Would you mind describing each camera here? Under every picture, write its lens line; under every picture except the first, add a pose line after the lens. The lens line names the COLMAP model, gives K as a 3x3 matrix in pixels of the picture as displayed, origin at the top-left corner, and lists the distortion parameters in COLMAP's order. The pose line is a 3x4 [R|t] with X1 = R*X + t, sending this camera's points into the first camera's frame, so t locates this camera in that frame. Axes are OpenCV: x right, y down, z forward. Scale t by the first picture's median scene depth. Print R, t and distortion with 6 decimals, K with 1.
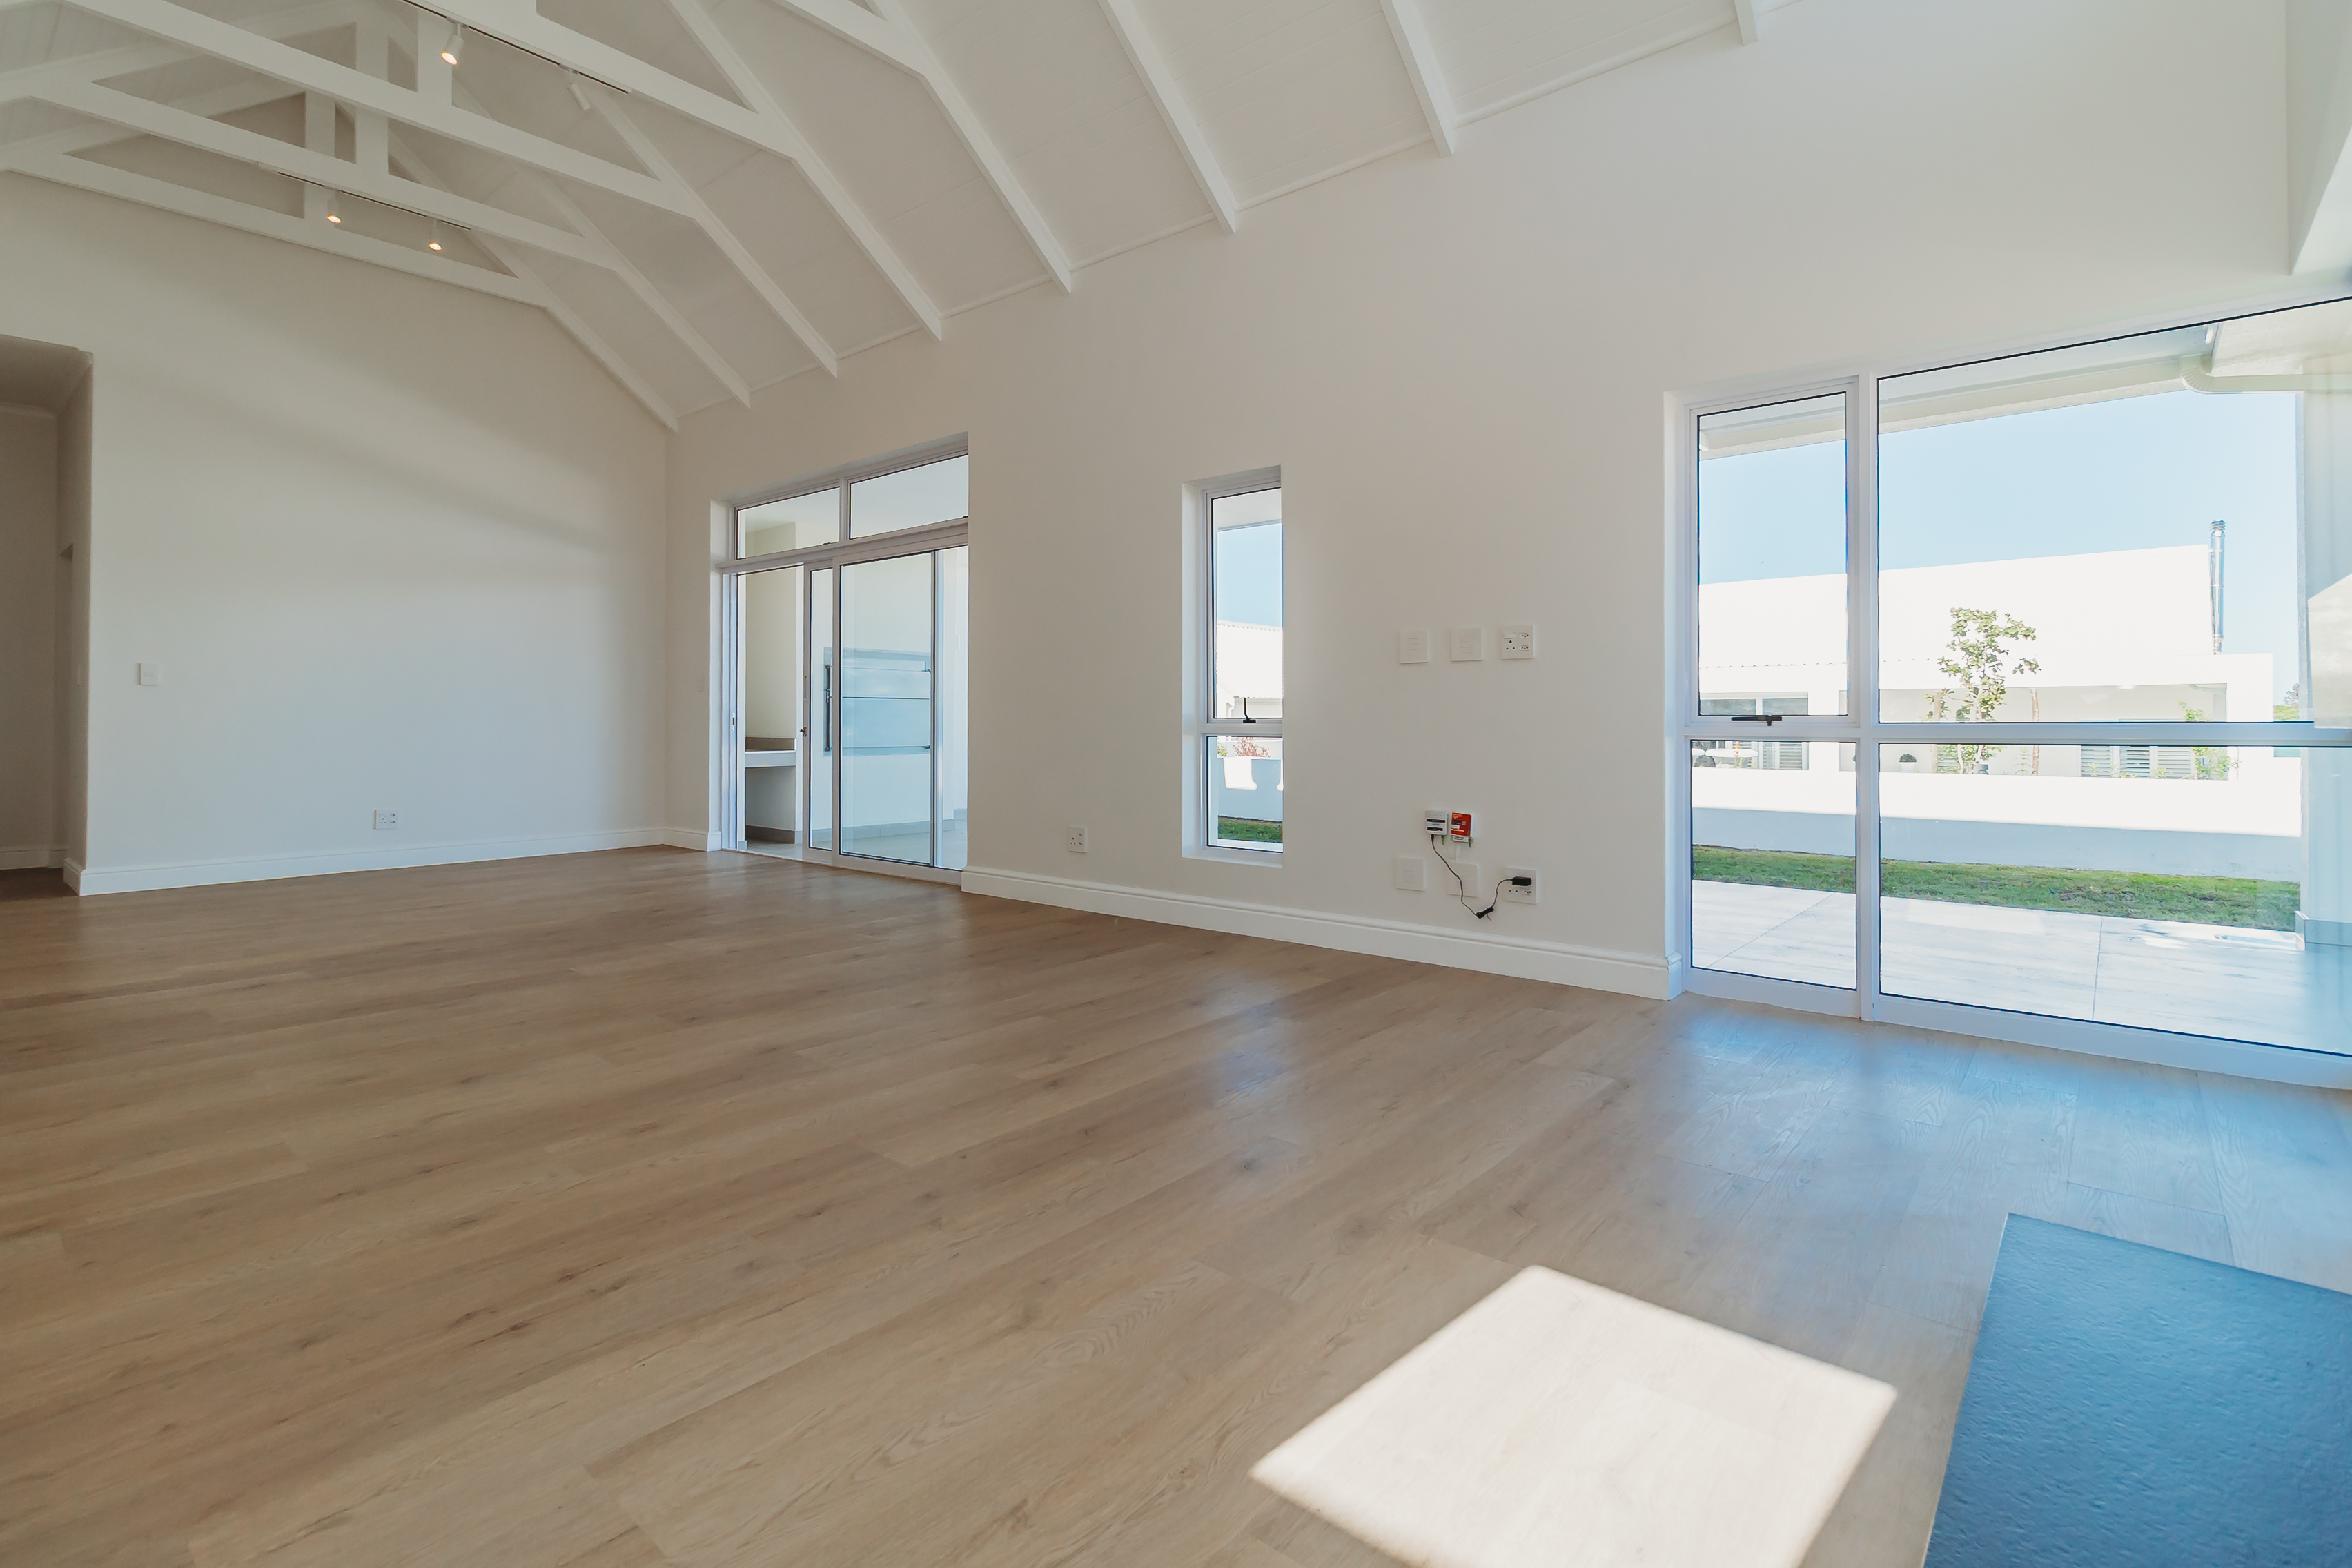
lens RADIAL K [[1107.7, 0, 1181.3], [0, 1107.7, 718.7], [0, 0, 1]] dist [0.000974, -0.000175]
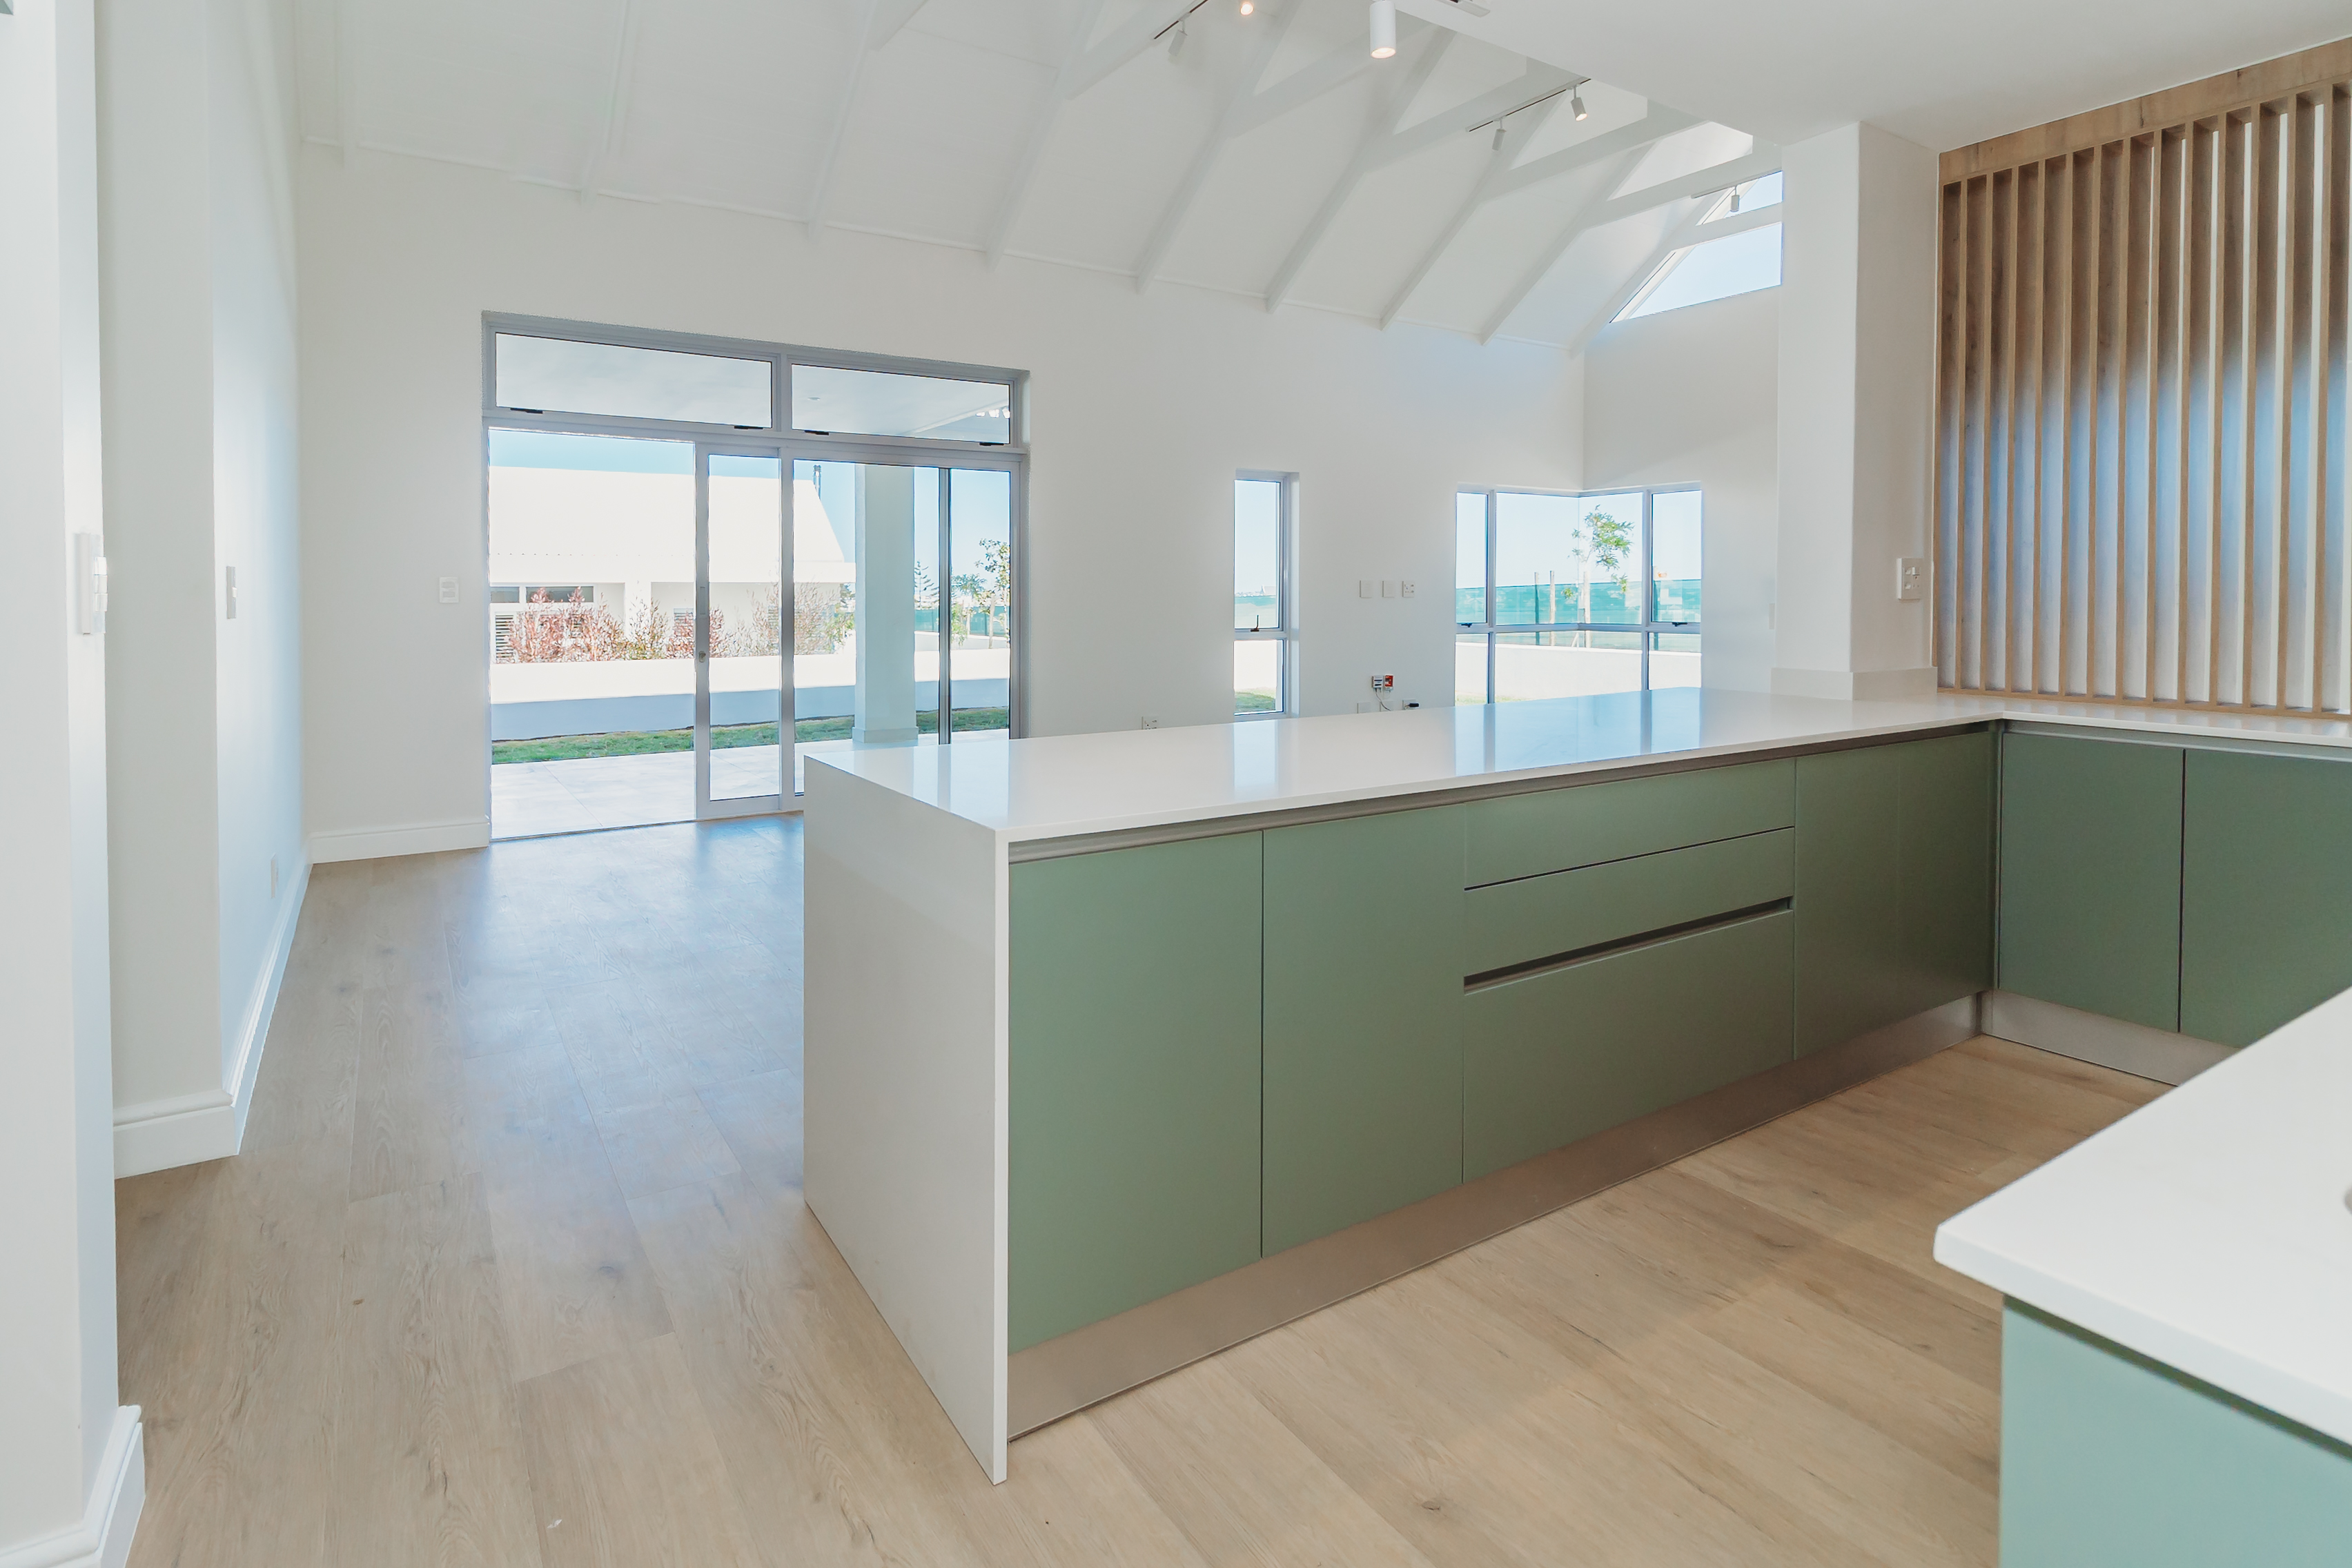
lens RADIAL K [[1168.2, 0, 1108.5], [0, 1168.2, 612.9], [0, 0, 1]] dist [-0.000925, -0.000614]
pose [[0.315093, -0.015188, 0.948939, -1.534158], [0.000571, 0.999875, 0.015814, -0.047122], [-0.949061, -0.004441, 0.315062, 0.681771]]
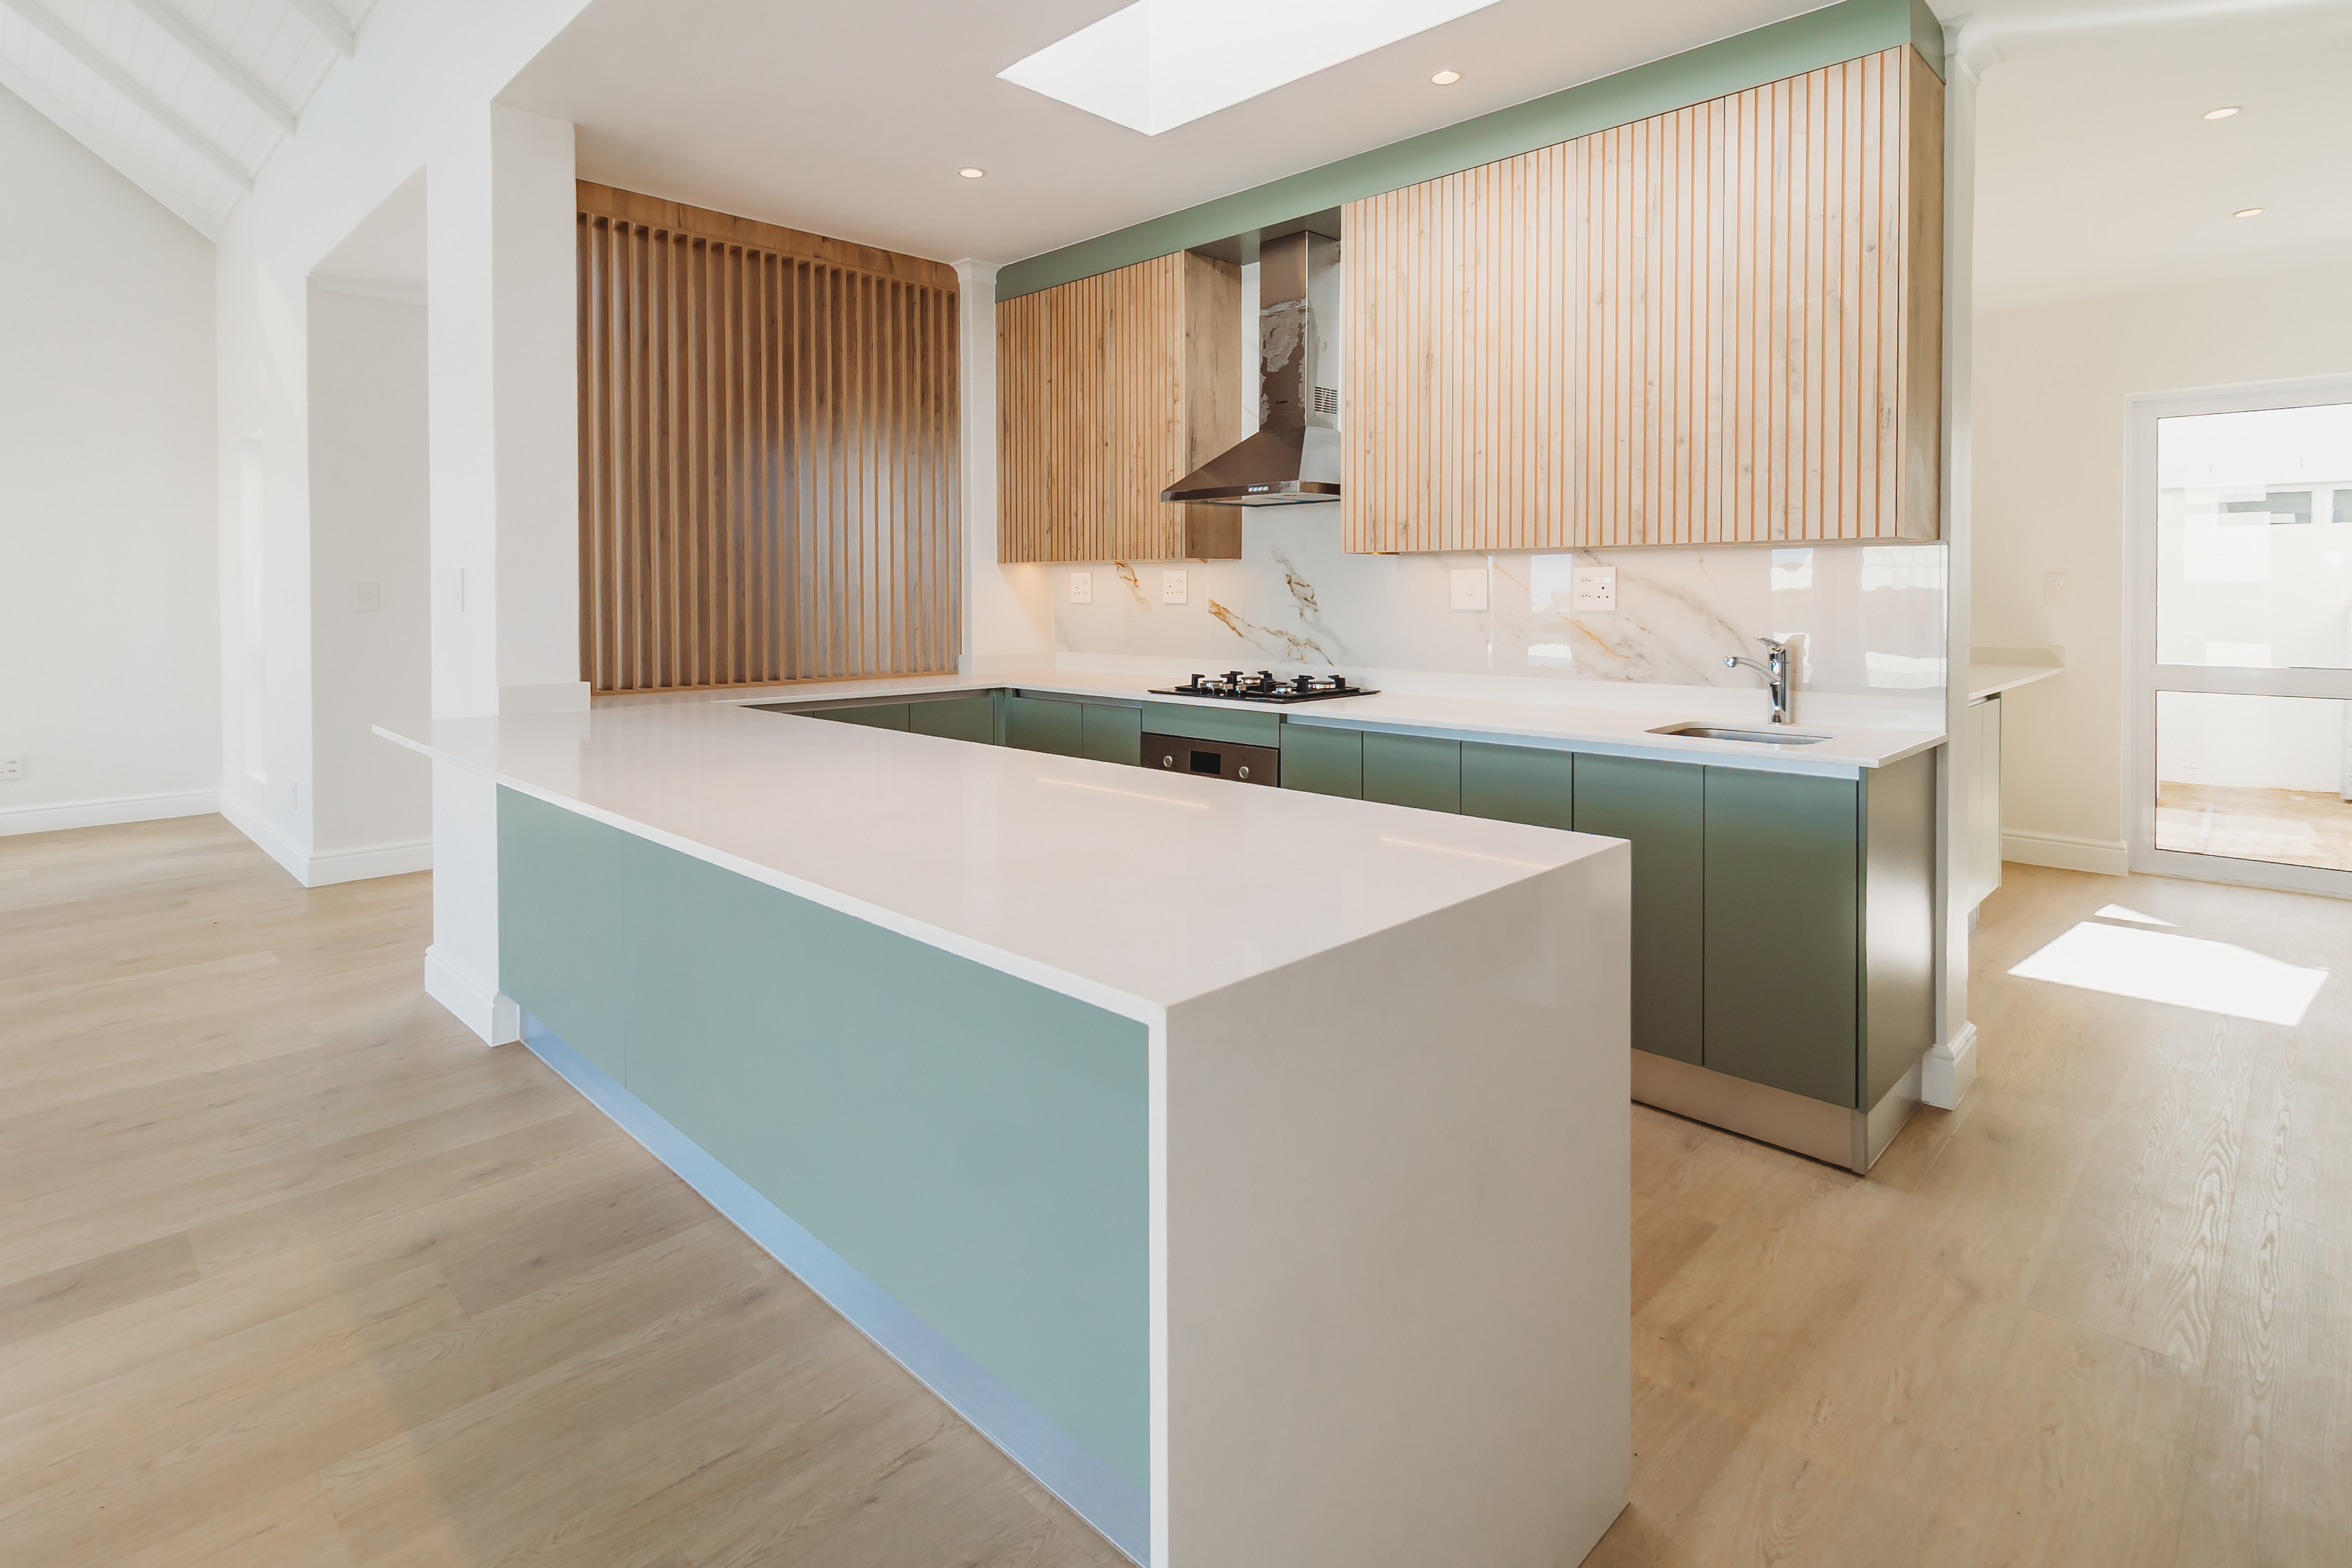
lens RADIAL K [[1187.4, 0, 1184.0], [0, 1187.4, 609.7], [0, 0, 1]] dist [-0.000906, -0.000223]
pose [[-0.997846, 0.003712, 0.065494, -1.156786], [0.004636, 0.999892, 0.013960, -0.050764], [-0.065435, 0.014233, -0.997755, 1.121516]]
